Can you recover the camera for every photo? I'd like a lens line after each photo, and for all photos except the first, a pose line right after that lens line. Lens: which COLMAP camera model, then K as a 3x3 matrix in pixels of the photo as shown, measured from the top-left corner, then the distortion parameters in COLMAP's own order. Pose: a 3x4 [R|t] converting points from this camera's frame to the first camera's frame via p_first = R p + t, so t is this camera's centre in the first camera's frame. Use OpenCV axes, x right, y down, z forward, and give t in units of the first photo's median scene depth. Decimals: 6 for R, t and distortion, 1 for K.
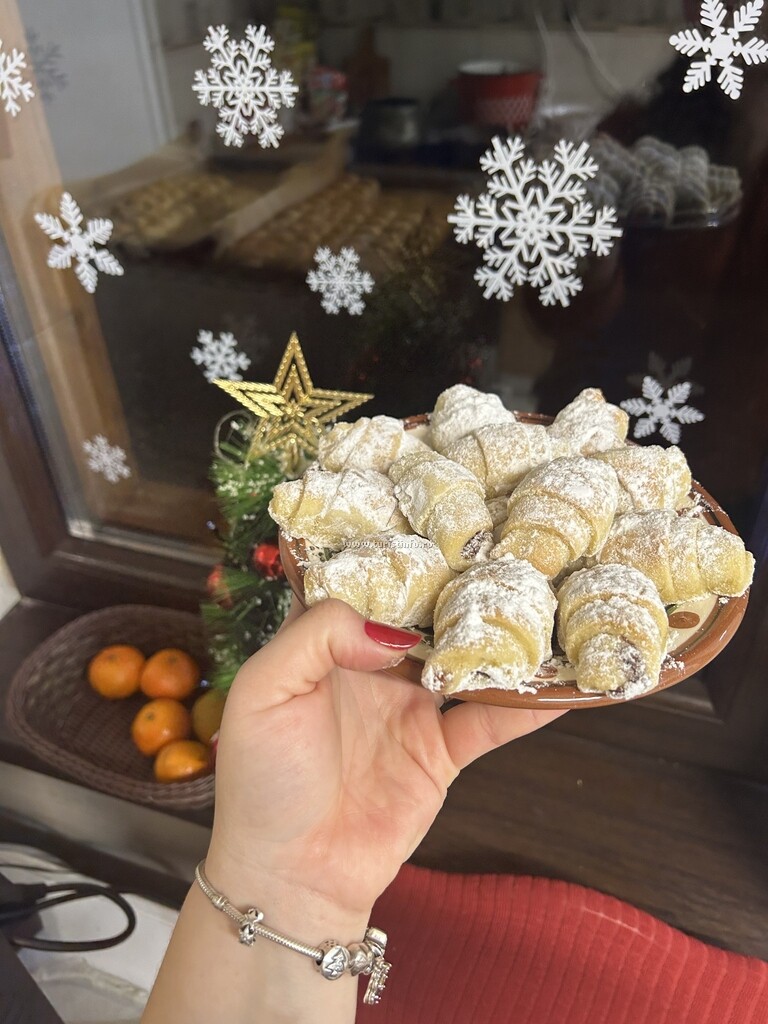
lens RADIAL K [[809.0, 0, 357.9], [0, 809.0, 510.8], [0, 0, 1]] dist [0.035154, -0.059611]
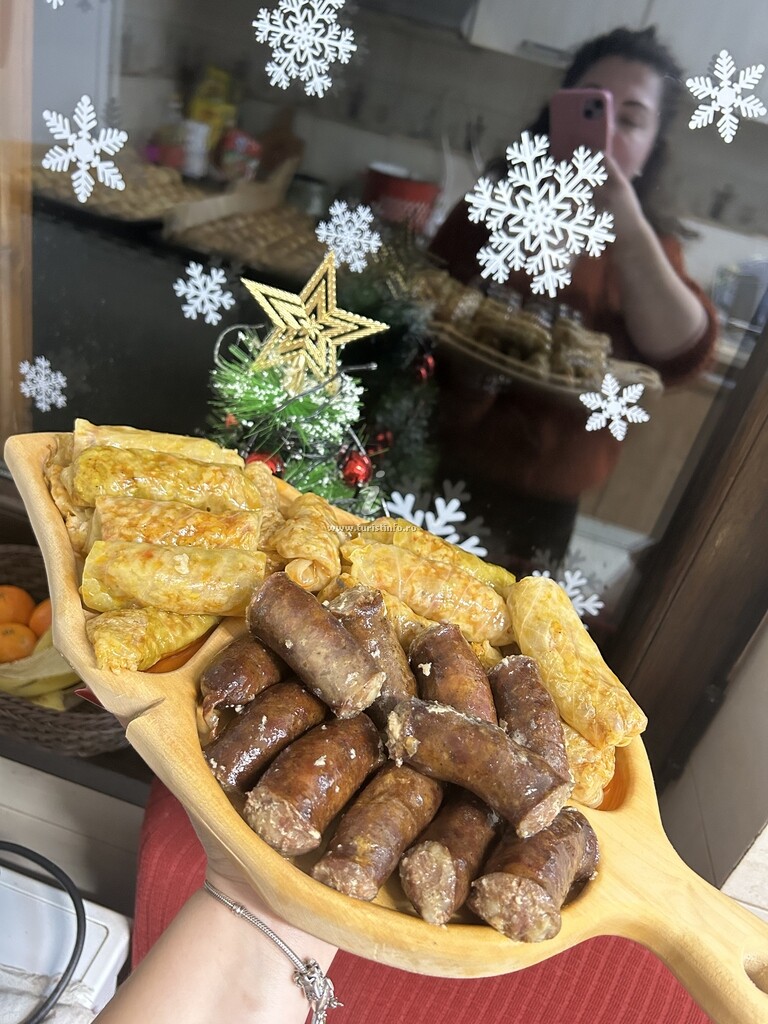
lens RADIAL K [[809.0, 0, 357.9], [0, 809.0, 510.8], [0, 0, 1]] dist [0.035154, -0.059611]
pose [[0.960687, 0.167922, 0.221096, -0.207186], [-0.140367, 0.980847, -0.135044, 0.234190], [-0.239538, 0.098700, 0.965857, 0.009041]]
